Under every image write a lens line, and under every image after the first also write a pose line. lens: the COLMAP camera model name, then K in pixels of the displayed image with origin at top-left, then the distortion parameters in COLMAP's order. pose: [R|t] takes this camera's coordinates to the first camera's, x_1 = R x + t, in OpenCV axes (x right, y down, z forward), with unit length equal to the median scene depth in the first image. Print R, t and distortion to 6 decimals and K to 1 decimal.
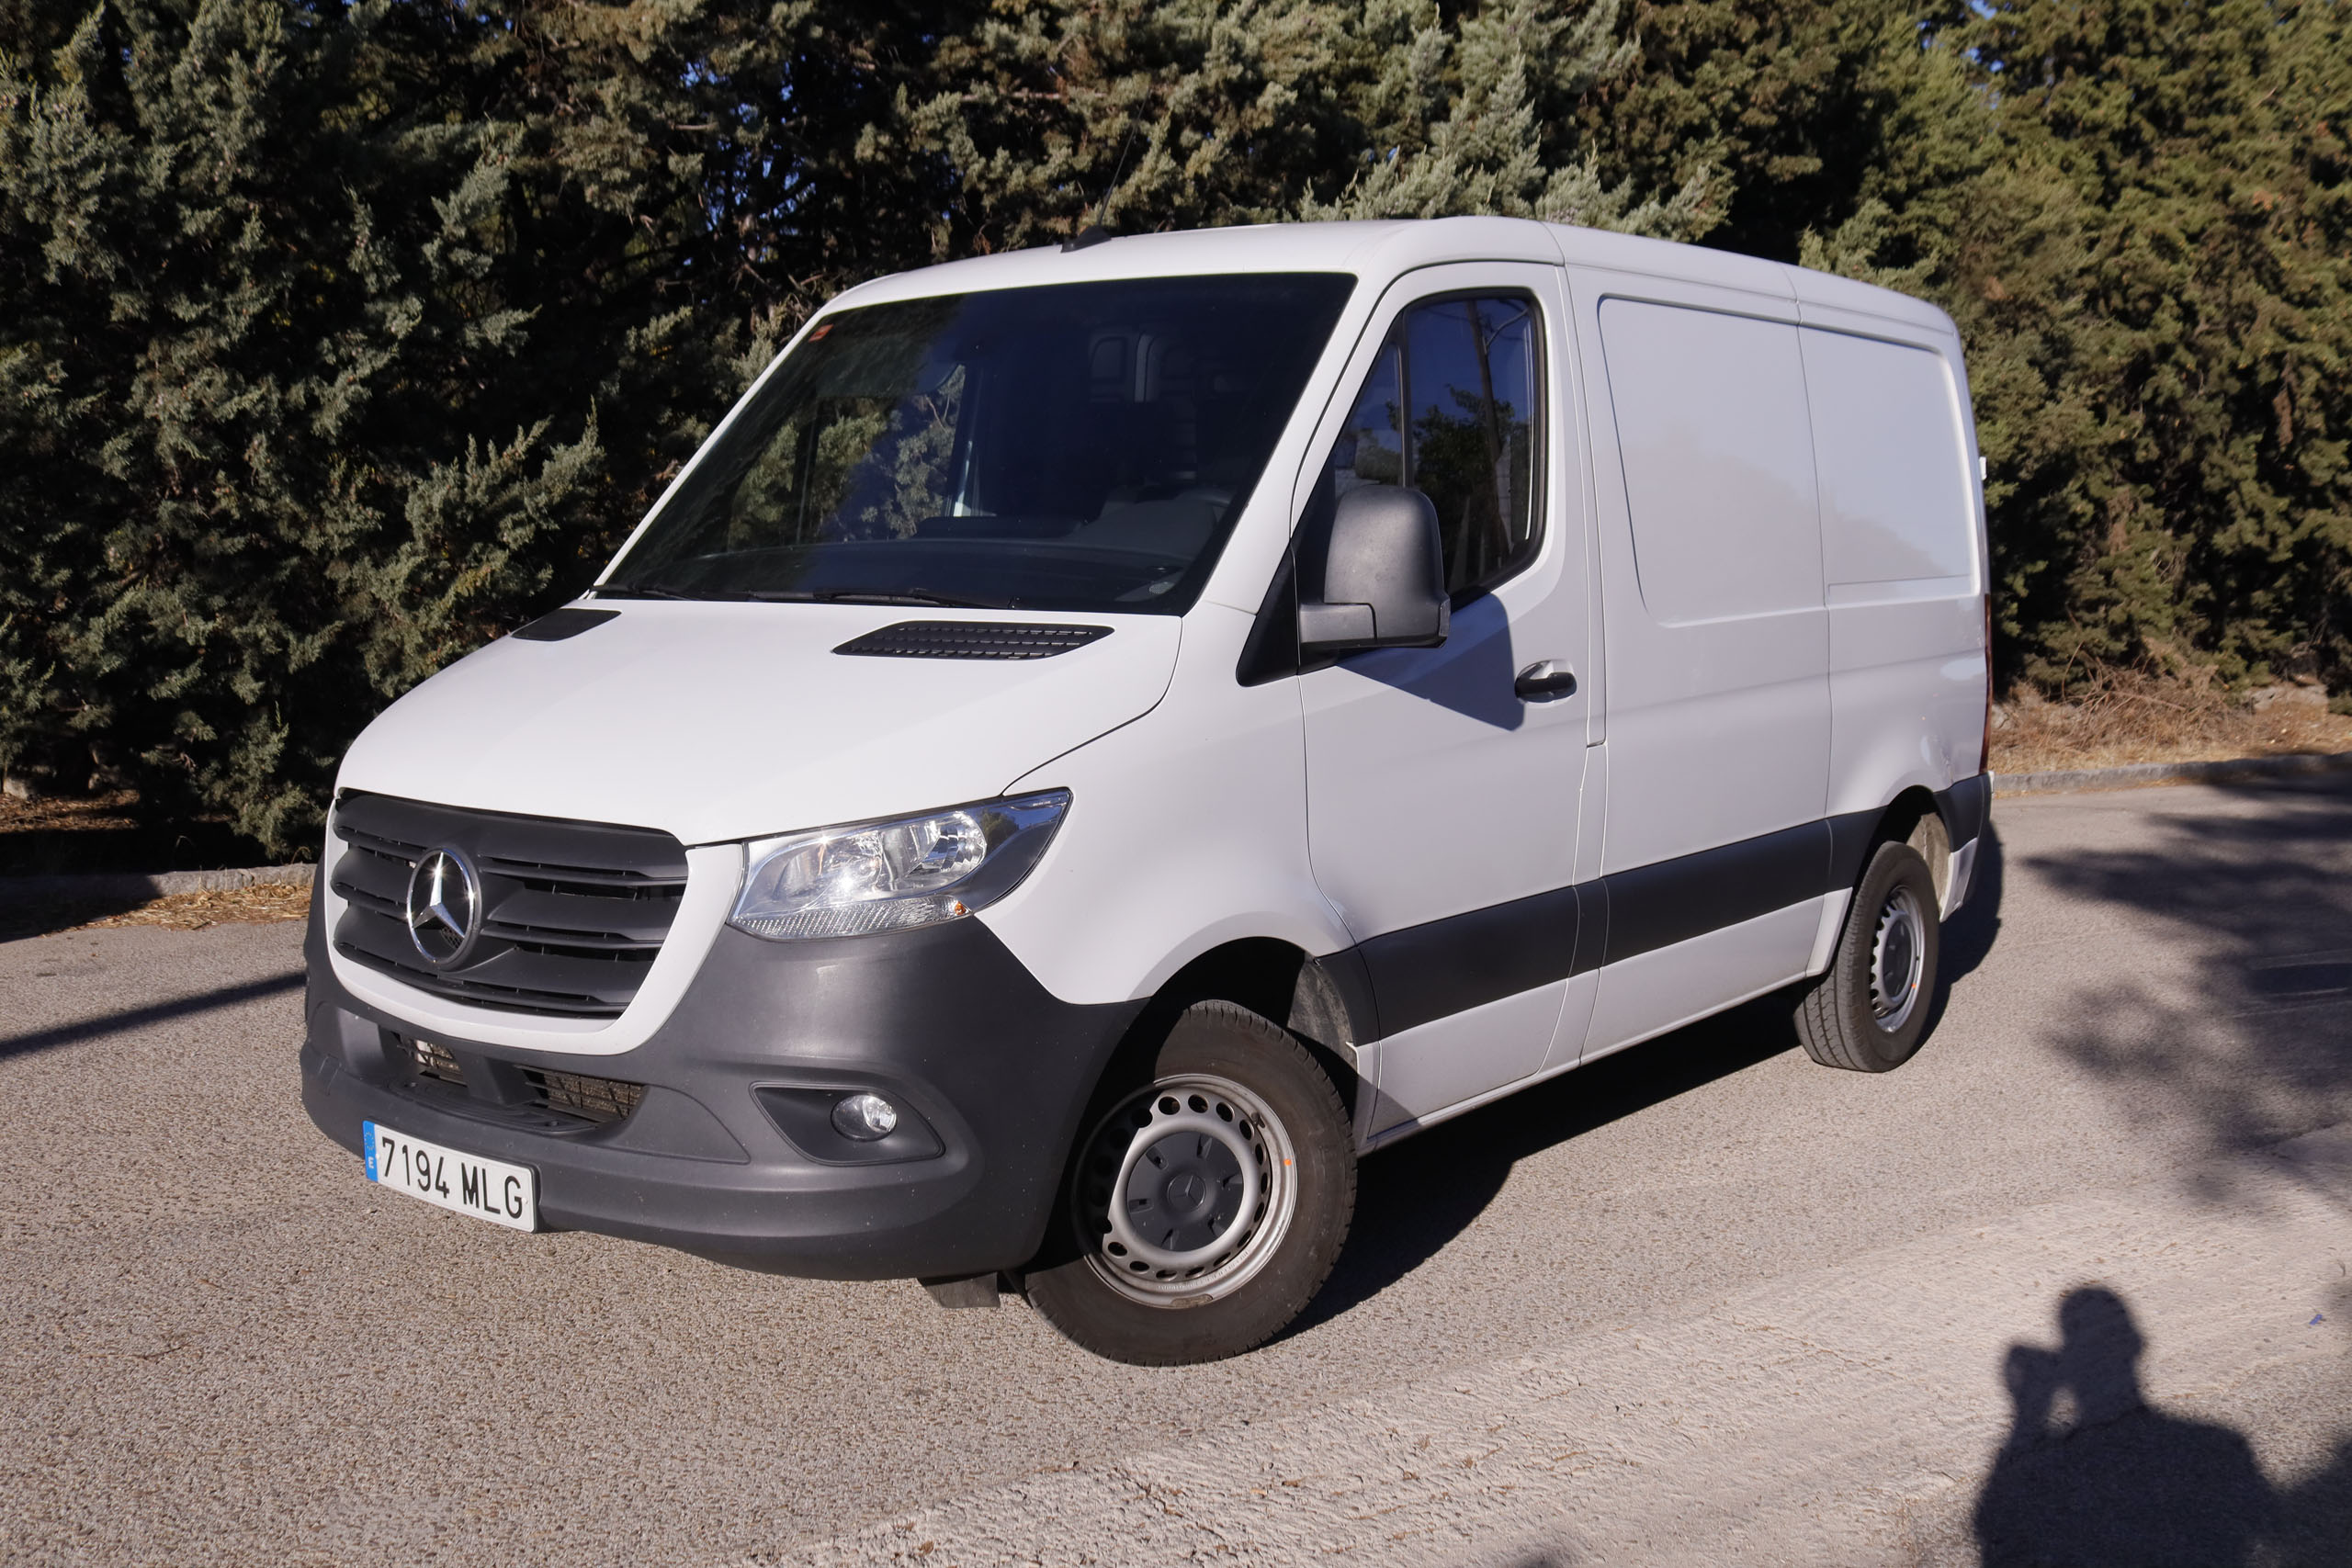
lens RADIAL K [[2359.4, 0, 1176.0], [0, 2359.4, 784.0], [0, 0, 1]] dist [-0.150581, 0.191046]
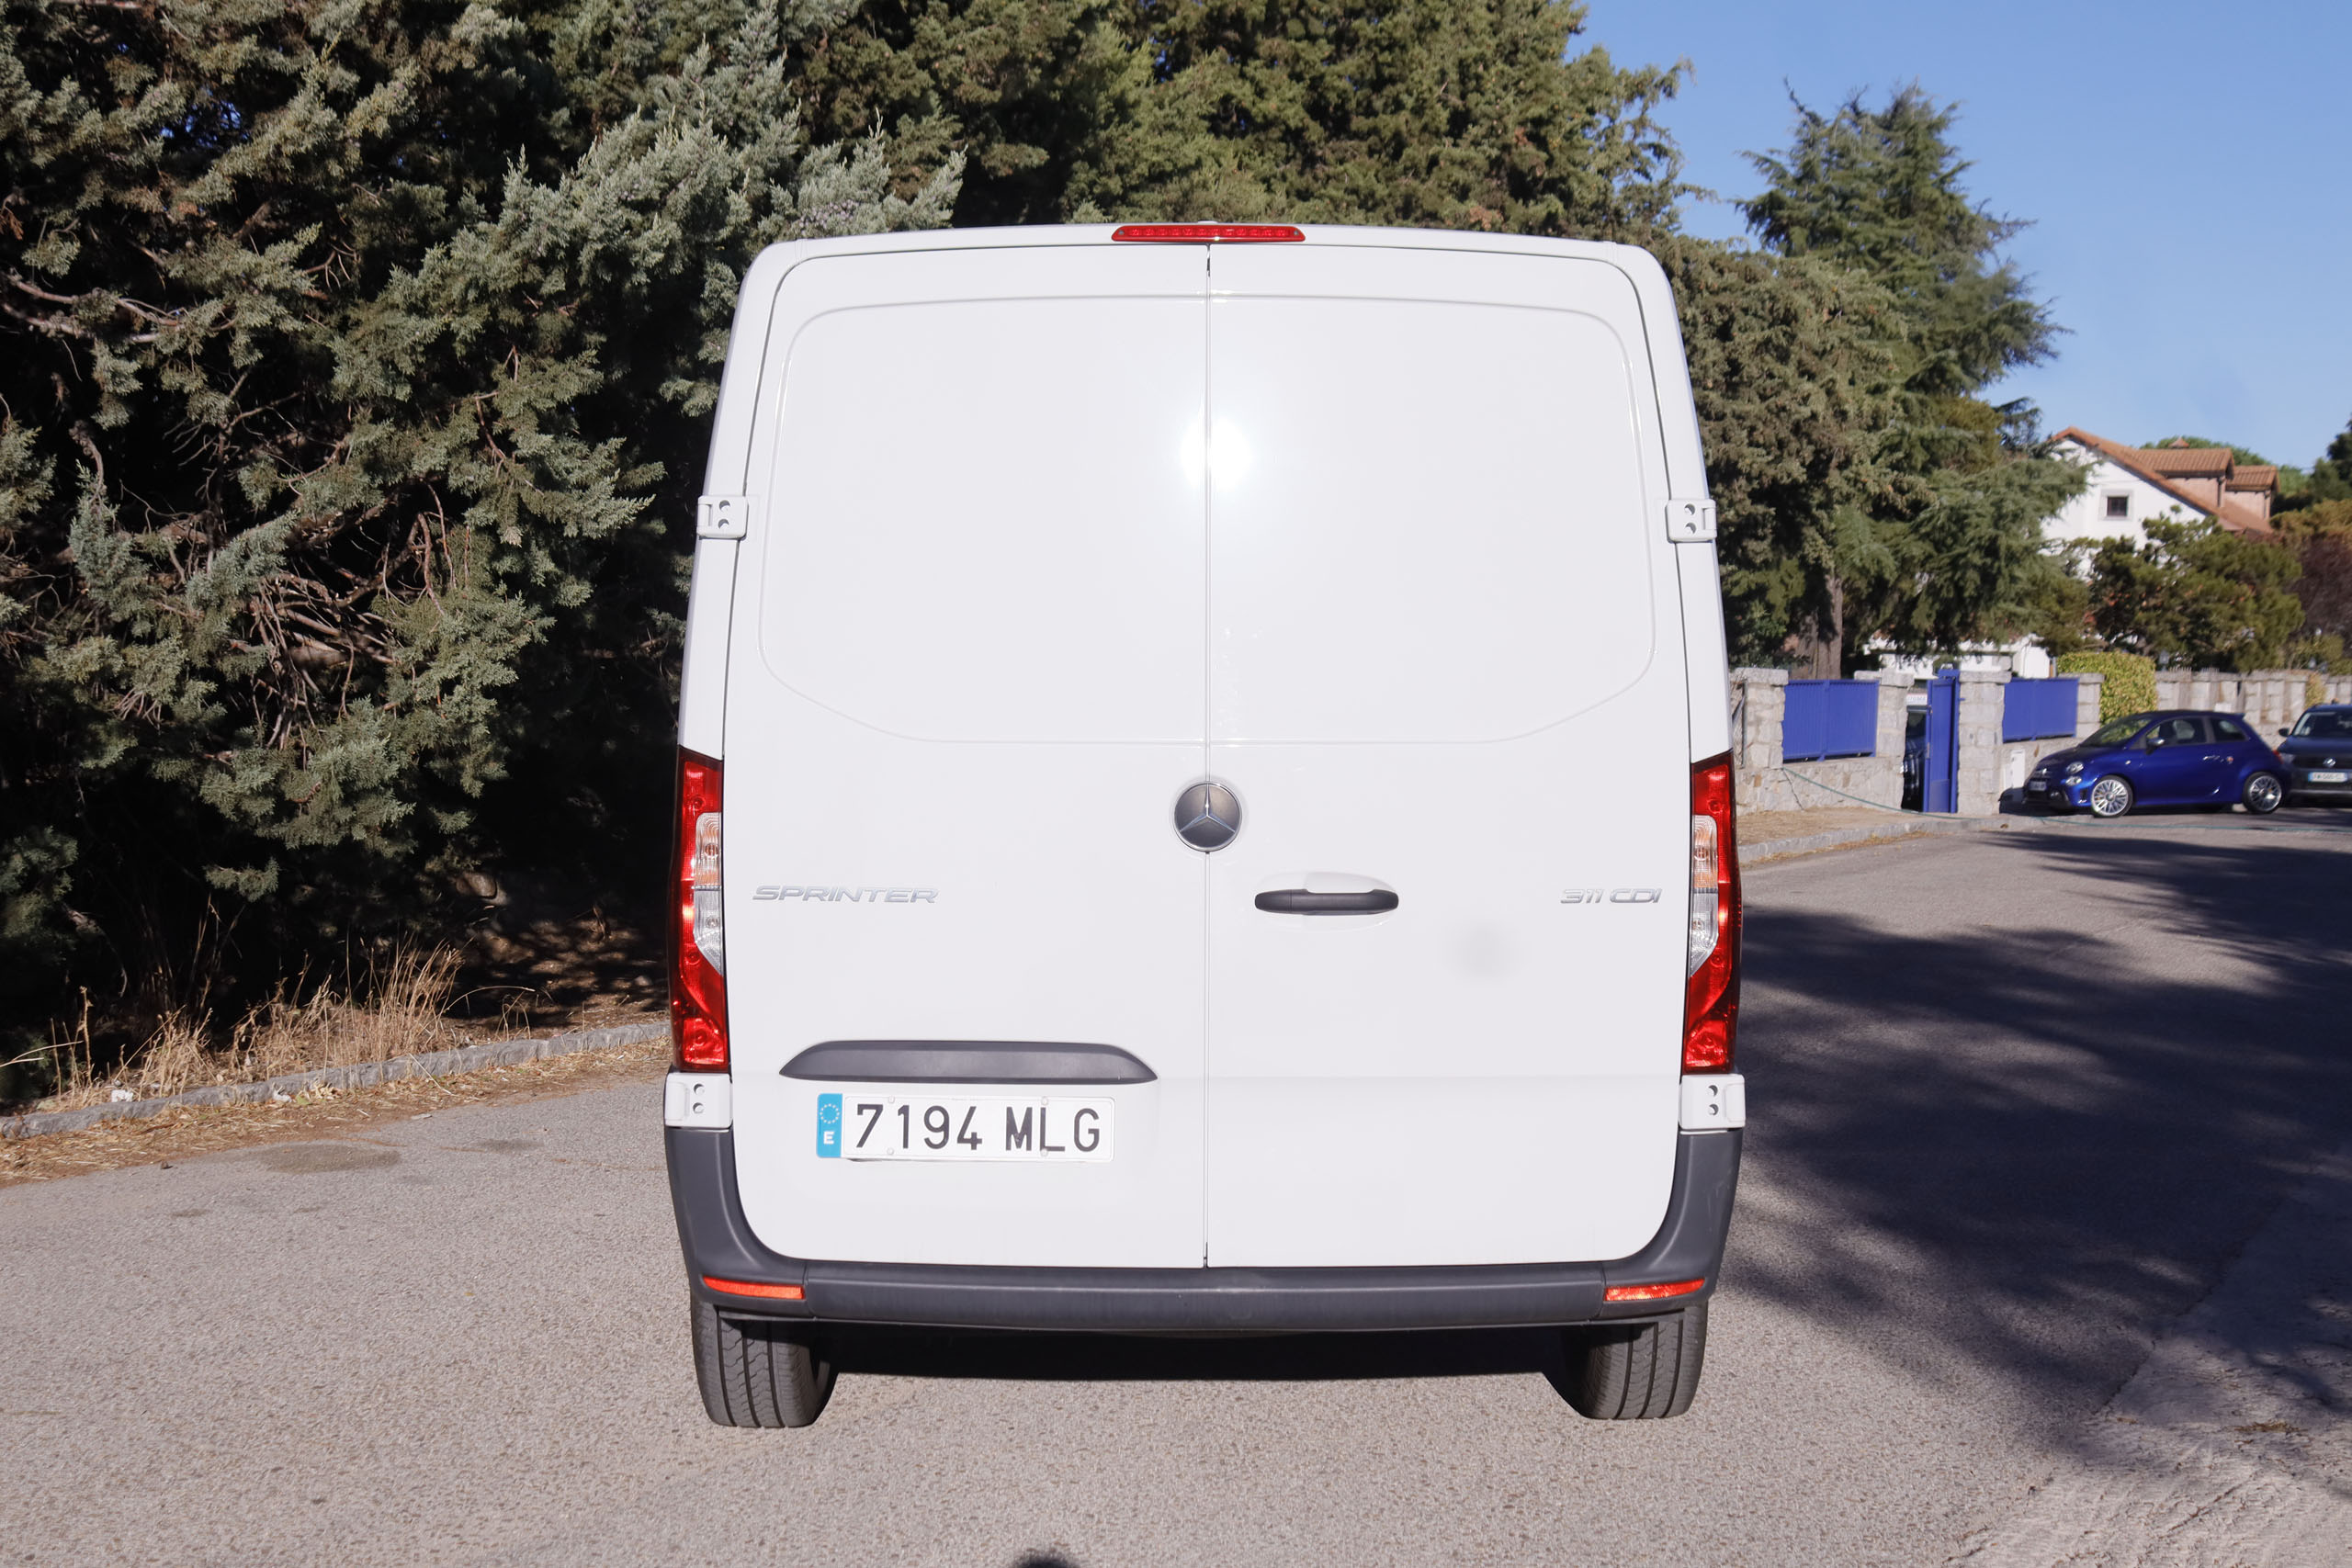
lens RADIAL K [[2941.1, 0, 1176.0], [0, 2941.1, 784.0], [0, 0, 1]] dist [-0.040858, 0.004930]
pose [[0.912221, -0.038751, 0.407862, -0.099630], [0.058728, 0.997604, -0.036568, -0.018602], [-0.405467, 0.057311, 0.912311, 0.098922]]
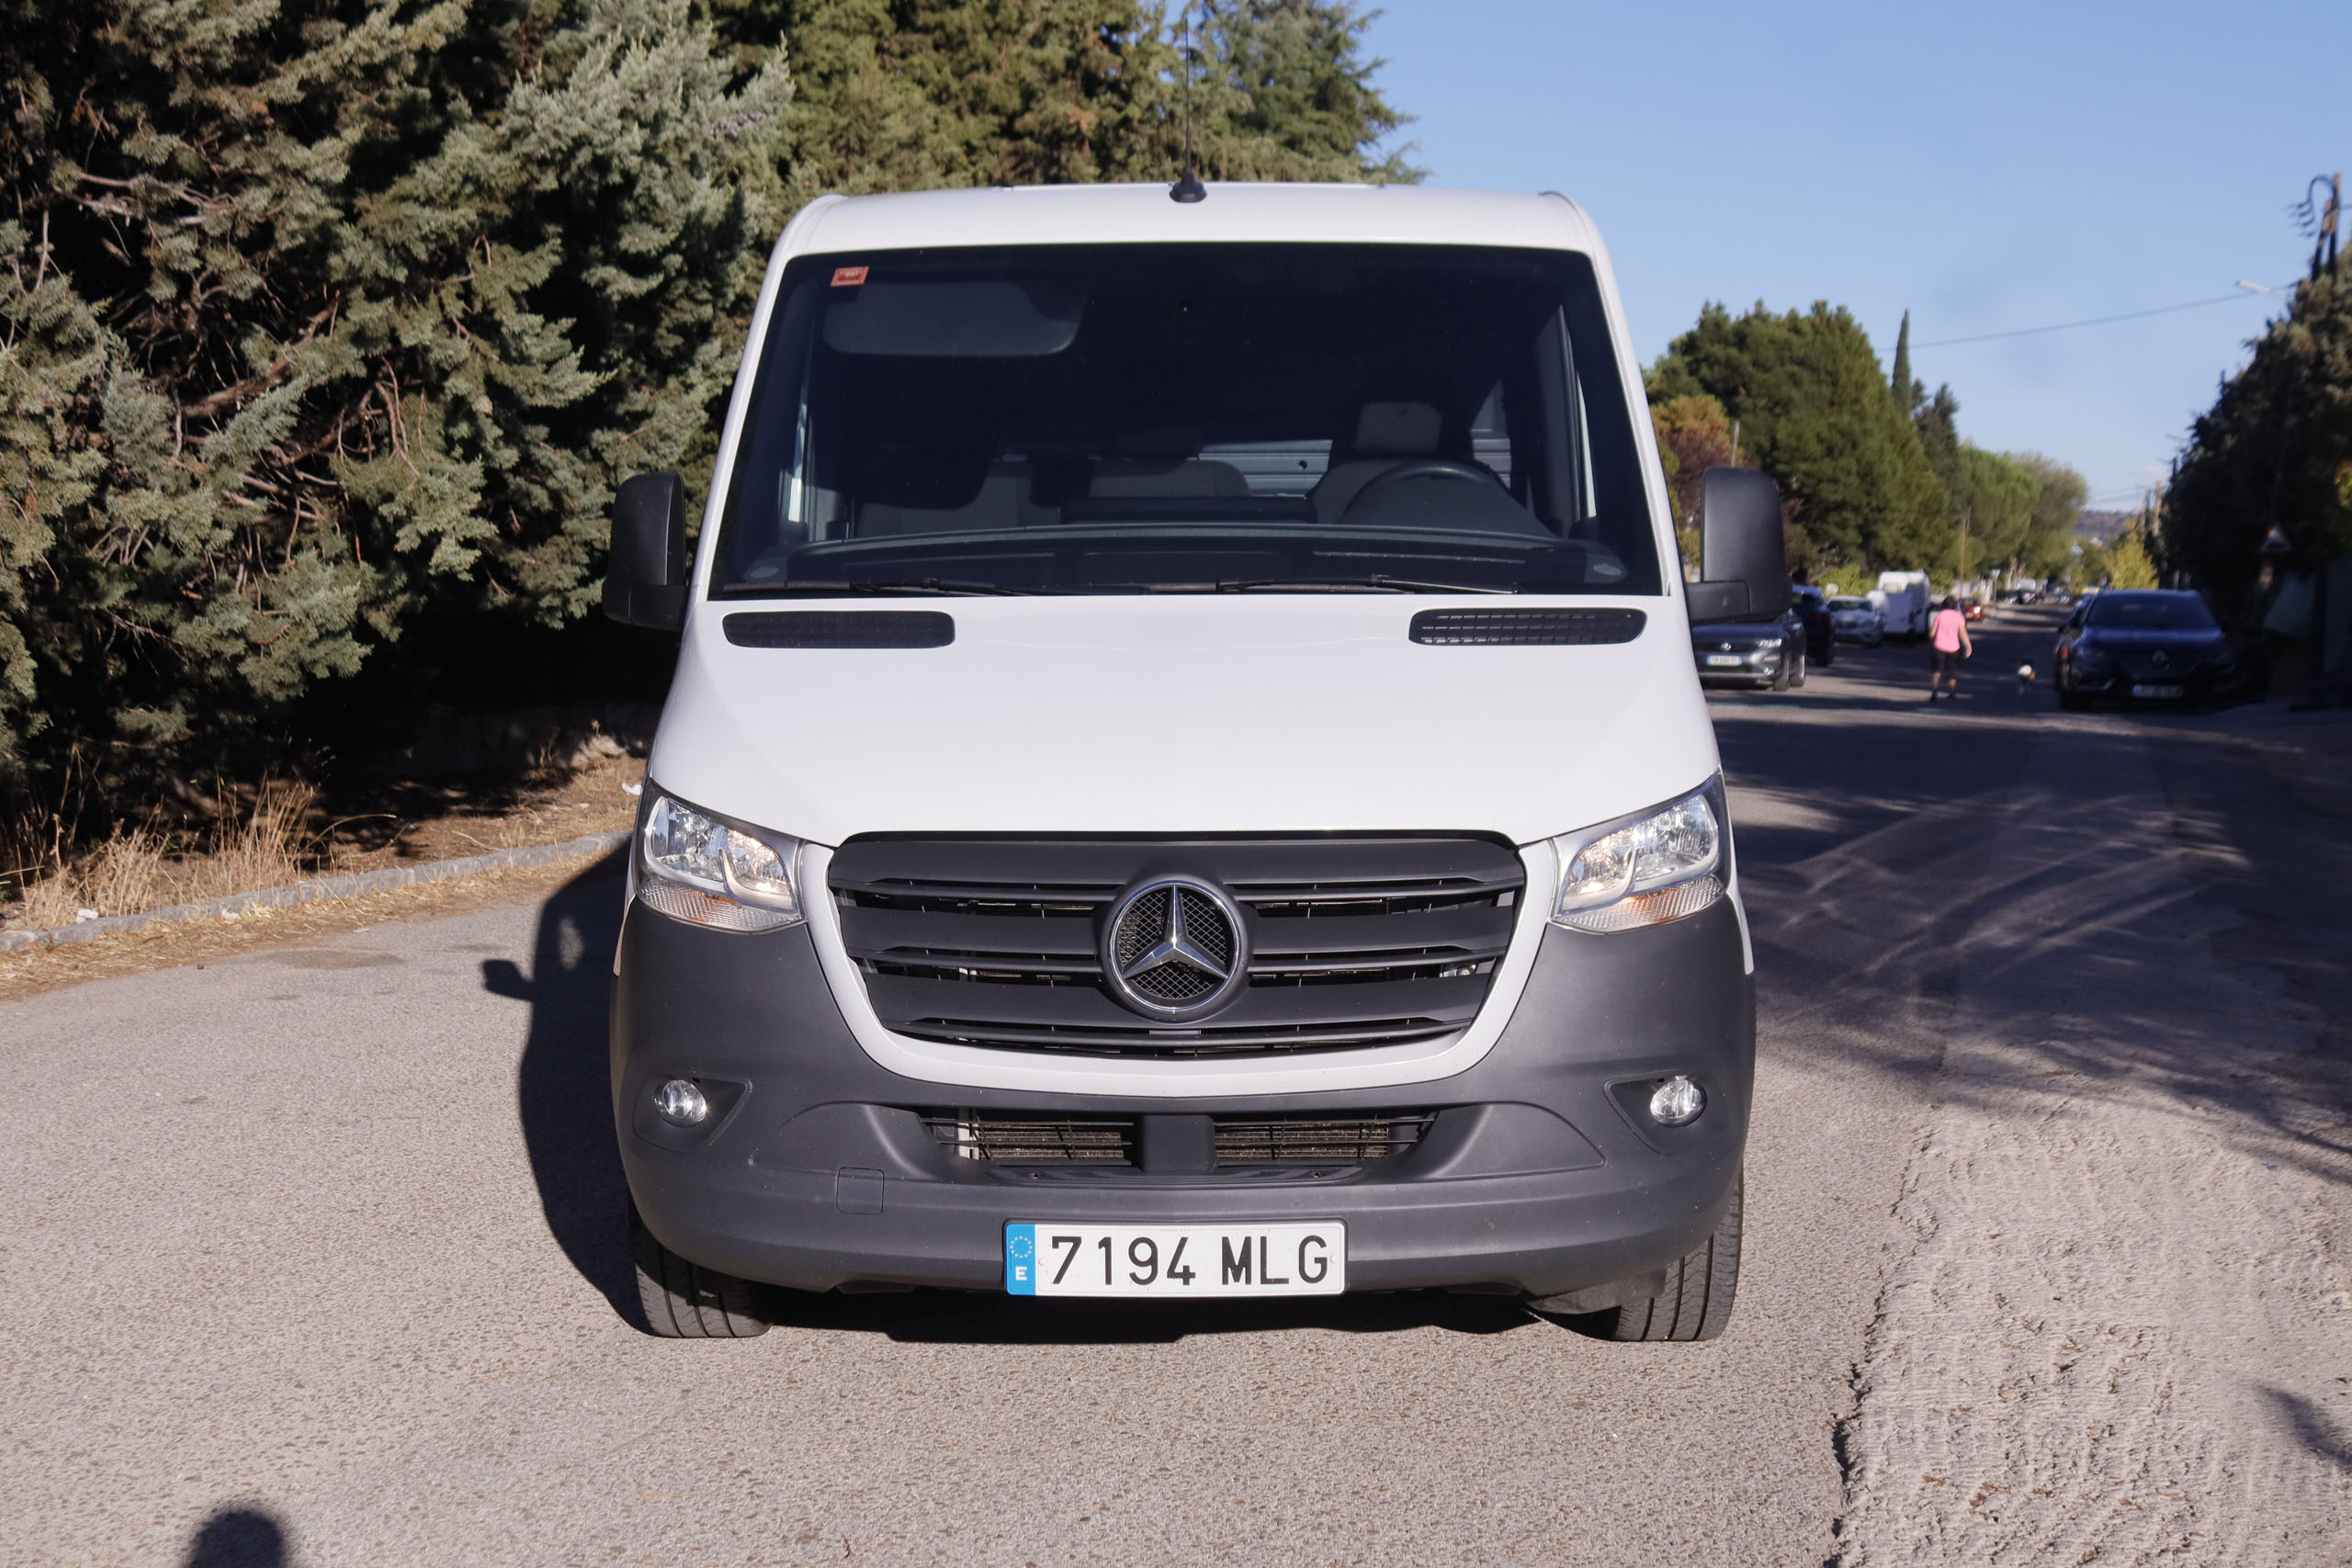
lens RADIAL K [[3115.9, 0, 1176.0], [0, 3115.9, 784.0], [0, 0, 1]] dist [-0.014766, -0.053597]
pose [[0.793434, -0.060932, 0.605599, -0.328856], [0.068500, 0.997595, 0.010625, -0.006734], [-0.604790, 0.033053, 0.795699, 0.022630]]
